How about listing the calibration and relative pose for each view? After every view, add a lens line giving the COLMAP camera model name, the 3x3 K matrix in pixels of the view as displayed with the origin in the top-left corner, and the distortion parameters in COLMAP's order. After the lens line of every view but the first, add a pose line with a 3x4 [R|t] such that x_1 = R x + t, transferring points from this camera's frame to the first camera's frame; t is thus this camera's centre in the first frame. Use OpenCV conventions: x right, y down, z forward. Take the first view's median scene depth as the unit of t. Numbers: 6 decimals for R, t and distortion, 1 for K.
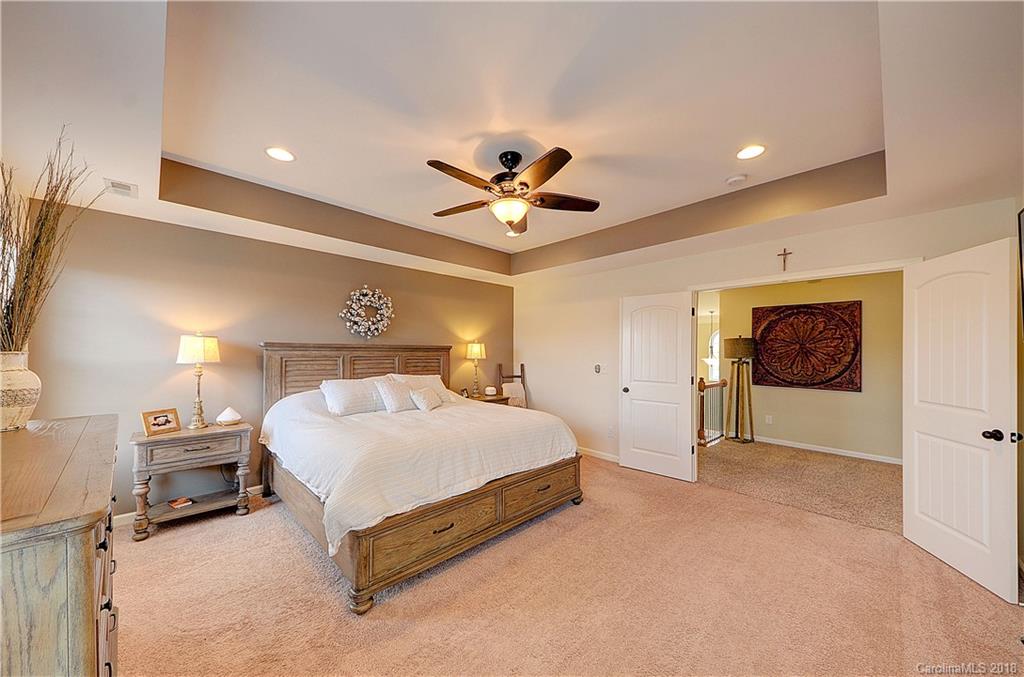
lens RADIAL K [[354.6, 0, 510.9], [0, 354.6, 348.1], [0, 0, 1]] dist [0.012577, -0.002556]
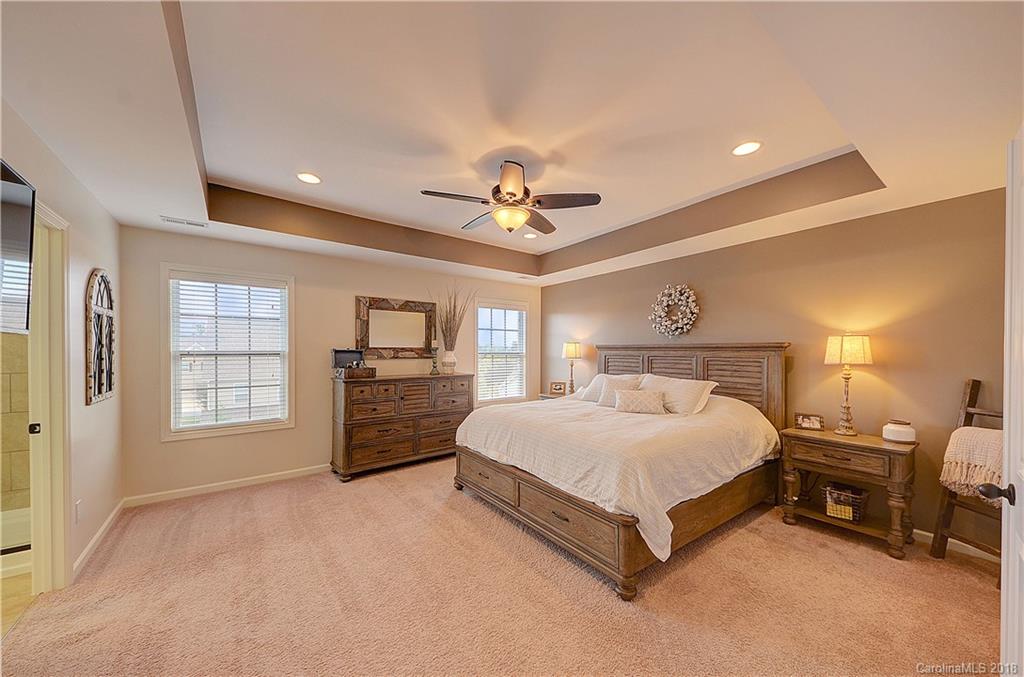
lens RADIAL K [[354.6, 0, 511.1], [0, 354.6, 353.4], [0, 0, 1]] dist [0.012577, -0.002556]
pose [[-0.126092, 0.003769, -0.992011, 0.687075], [0.008328, 0.999962, 0.002741, 0.009790], [0.991984, -0.007916, -0.126119, 0.737740]]
